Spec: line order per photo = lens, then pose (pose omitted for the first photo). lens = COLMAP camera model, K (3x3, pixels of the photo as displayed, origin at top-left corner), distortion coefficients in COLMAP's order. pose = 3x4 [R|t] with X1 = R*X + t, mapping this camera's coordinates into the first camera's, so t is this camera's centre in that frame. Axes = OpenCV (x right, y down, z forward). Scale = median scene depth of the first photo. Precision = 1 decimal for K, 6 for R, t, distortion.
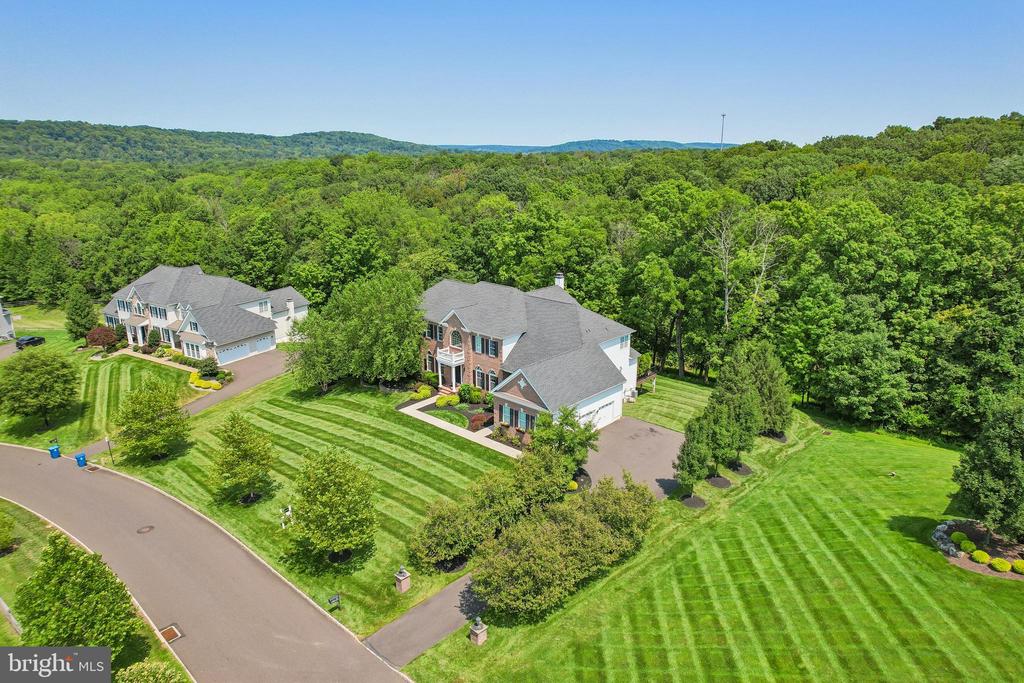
lens RADIAL K [[677.4, 0, 512.0], [0, 677.4, 341.5], [0, 0, 1]] dist [-0.041505, -0.000393]
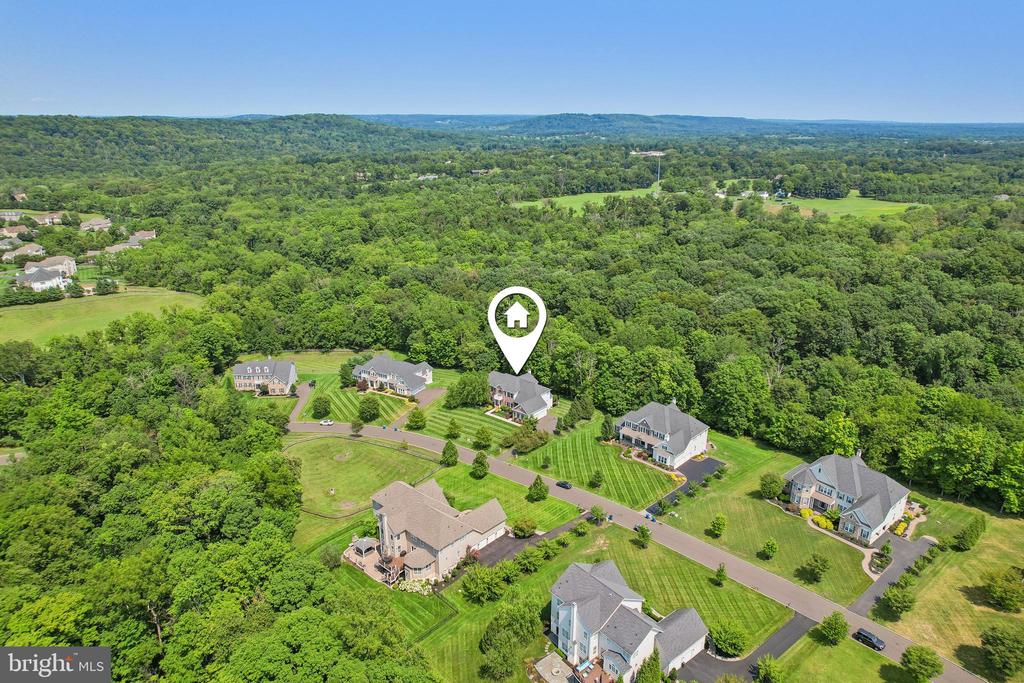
lens RADIAL K [[677.4, 0, 512.0], [0, 677.4, 341.5], [0, 0, 1]] dist [-0.041505, -0.000393]
pose [[0.999052, -0.011599, 0.041954, -0.162612], [0.009811, 0.999046, 0.042558, -0.409643], [-0.042408, -0.042106, 0.998213, -2.445514]]
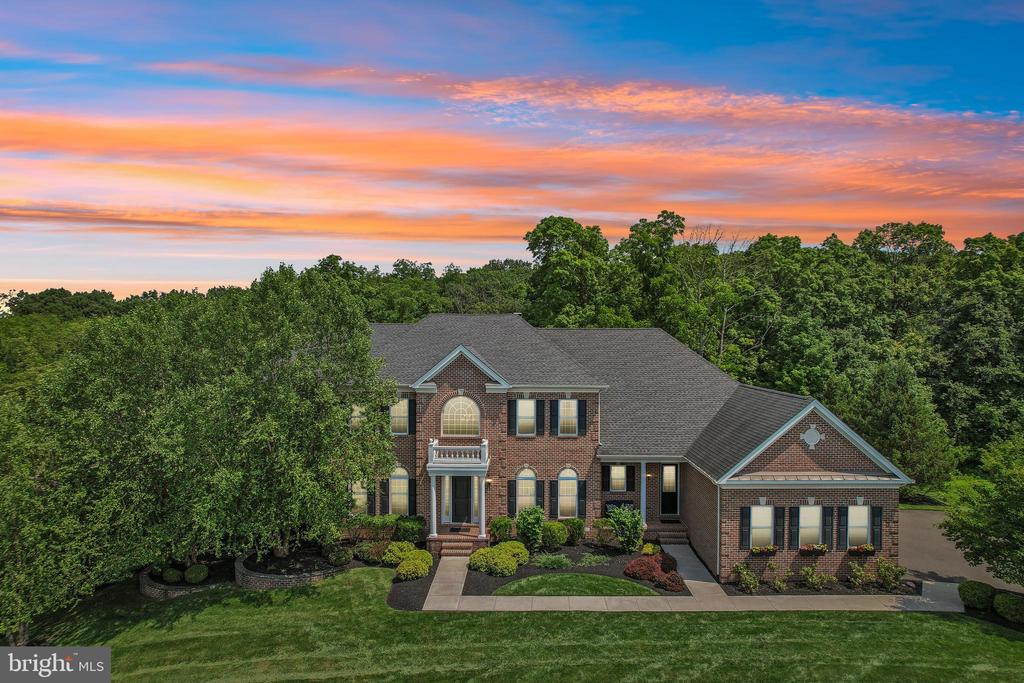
lens RADIAL K [[677.4, 0, 512.0], [0, 677.4, 341.5], [0, 0, 1]] dist [-0.041505, -0.000393]
pose [[0.731604, 0.010346, 0.681651, -0.363584], [0.183720, 0.959900, -0.211754, 0.049540], [-0.656507, 0.280153, 0.700366, 0.671200]]
